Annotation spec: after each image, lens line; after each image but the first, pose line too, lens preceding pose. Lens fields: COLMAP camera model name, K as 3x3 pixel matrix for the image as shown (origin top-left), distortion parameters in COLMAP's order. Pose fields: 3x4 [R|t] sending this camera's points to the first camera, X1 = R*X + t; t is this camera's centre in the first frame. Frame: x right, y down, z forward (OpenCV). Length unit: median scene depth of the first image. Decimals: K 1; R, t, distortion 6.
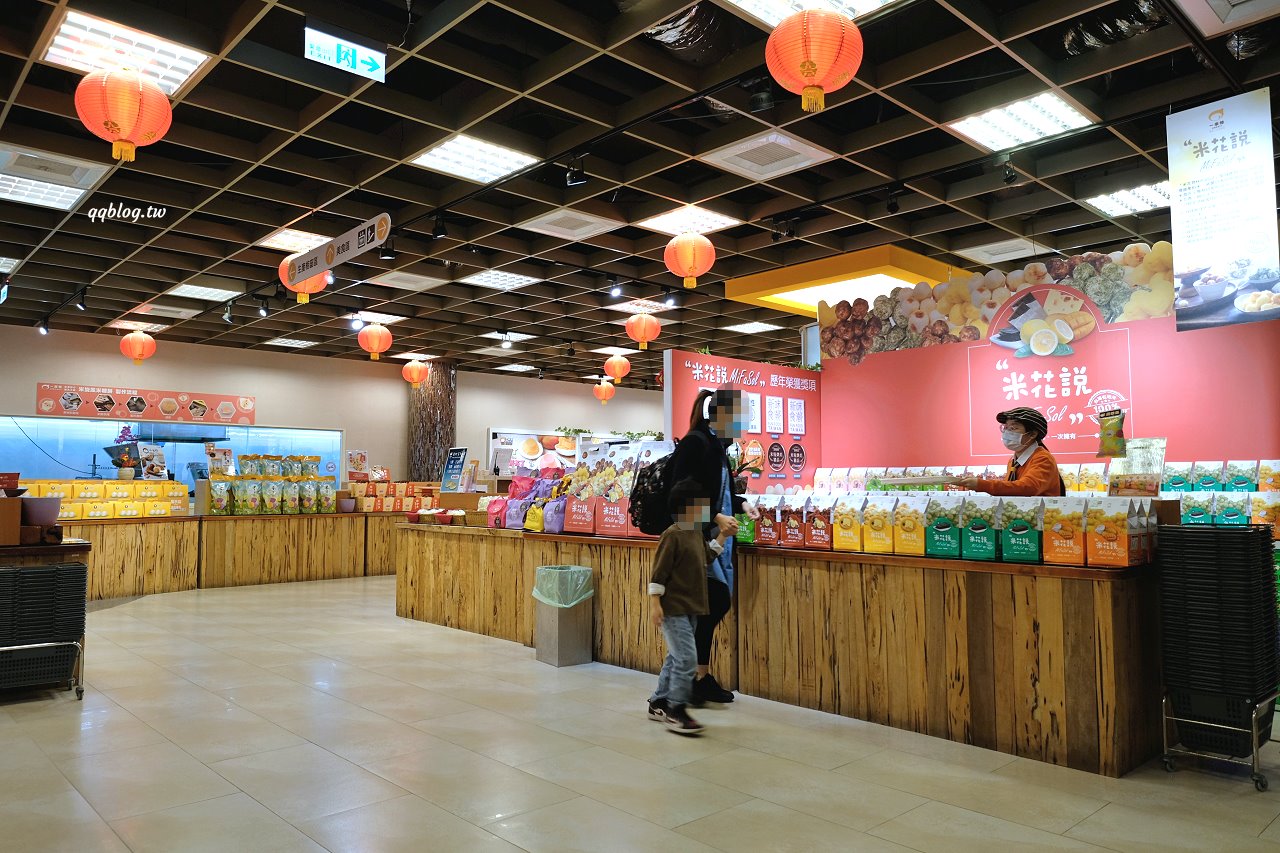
lens RADIAL K [[889.2, 0, 643.7], [0, 889.2, 428.3], [0, 0, 1]] dist [-0.004121, -0.002651]
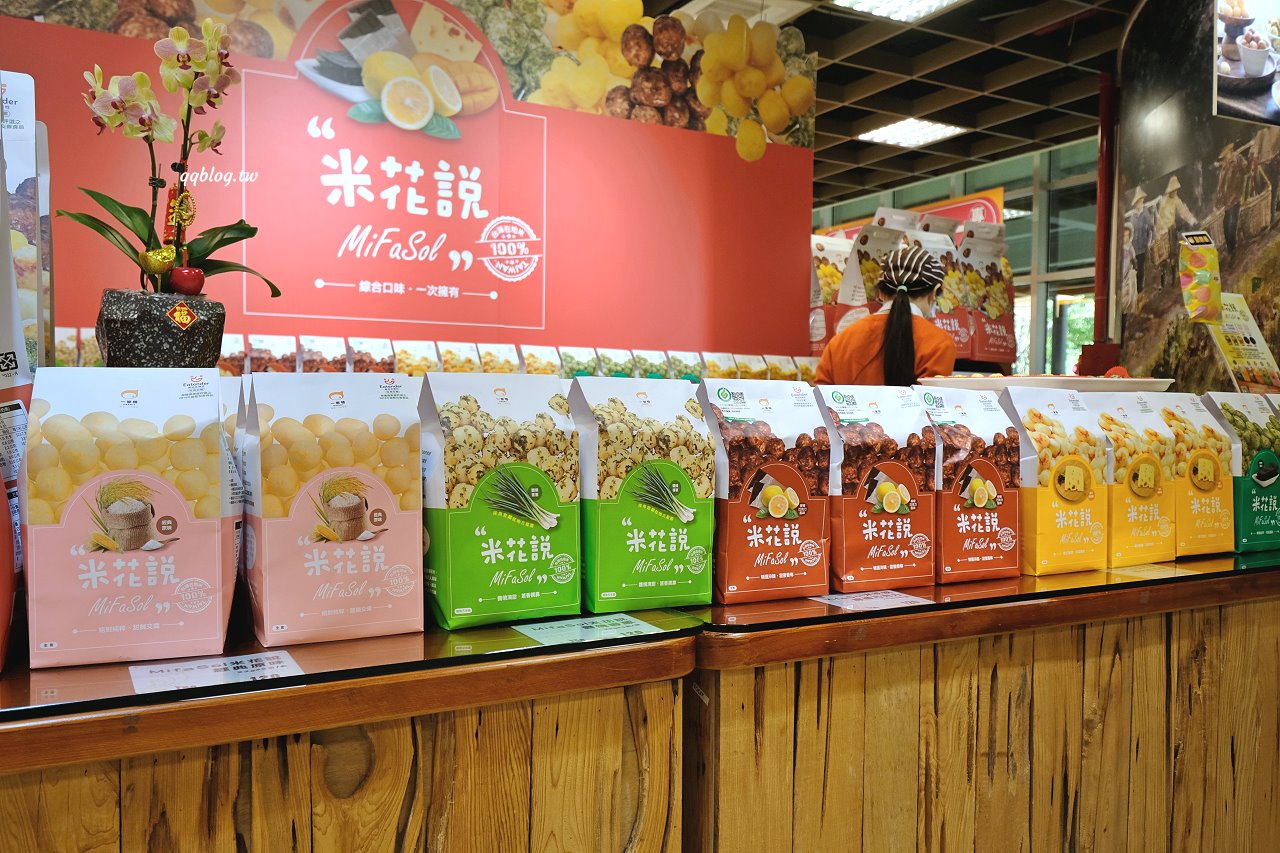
lens RADIAL K [[1002.2, 0, 633.9], [0, 1002.2, 454.6], [0, 0, 1]] dist [0.003168, 0.004361]
pose [[0.264098, -0.043251, 0.963526, -0.088751], [-0.074542, 0.995091, 0.065100, 0.061724], [-0.961611, -0.089016, 0.259577, 0.745995]]
